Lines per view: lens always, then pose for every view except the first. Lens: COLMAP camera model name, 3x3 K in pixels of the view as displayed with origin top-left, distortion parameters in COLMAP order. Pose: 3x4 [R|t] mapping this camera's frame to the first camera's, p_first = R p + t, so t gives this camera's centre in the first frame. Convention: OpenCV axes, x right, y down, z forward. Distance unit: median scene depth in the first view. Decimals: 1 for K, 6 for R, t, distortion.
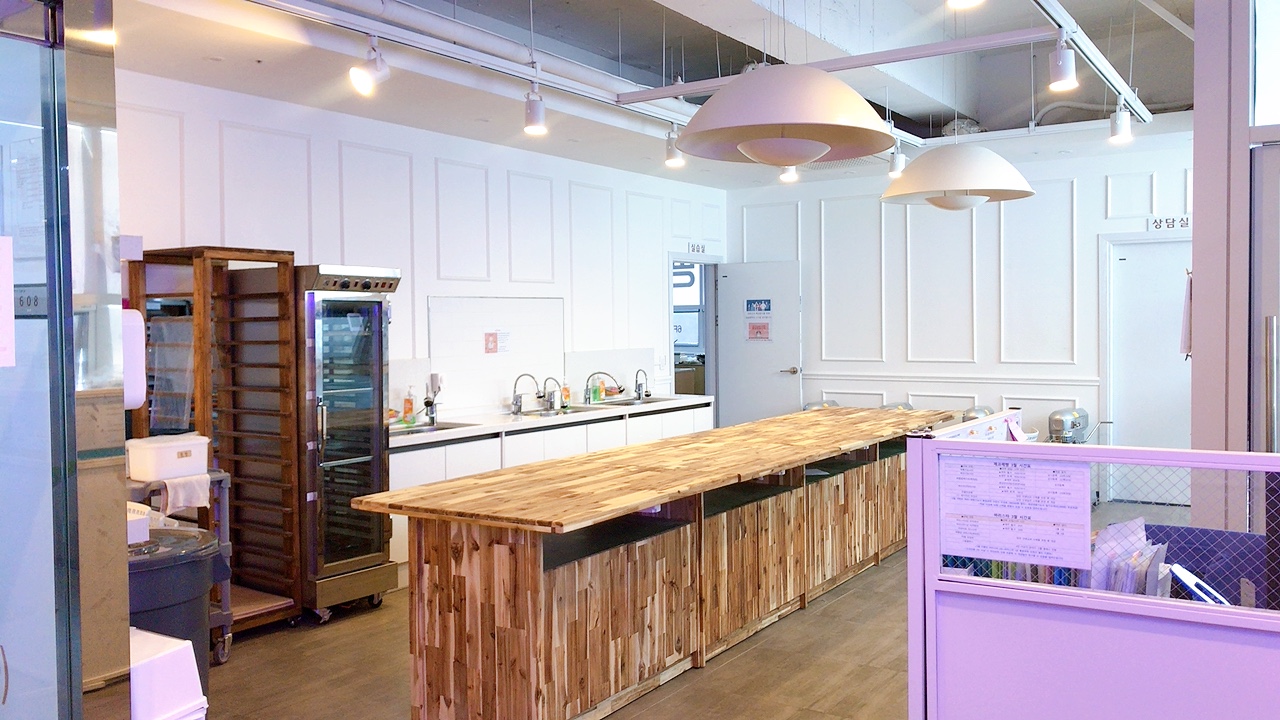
lens RADIAL K [[1020.3, 0, 640.5], [0, 1020.3, 356.4], [0, 0, 1]] dist [0.012056, 0.001806]
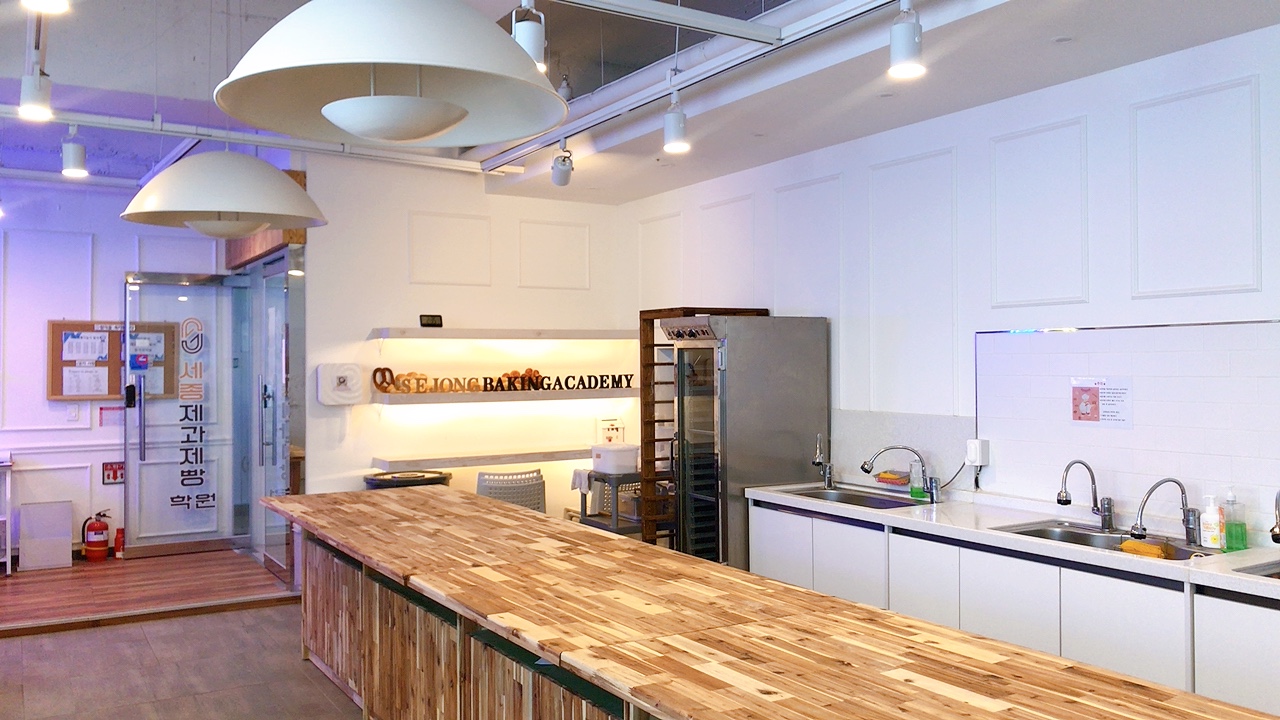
lens RADIAL K [[1020.3, 0, 640.5], [0, 1020.3, 361.1], [0, 0, 1]] dist [0.012056, 0.001806]
pose [[-0.424894, 0.008830, -0.905200, 0.522984], [-0.019624, 0.999628, 0.018963, -0.045388], [0.905030, 0.025821, -0.424563, 1.023653]]
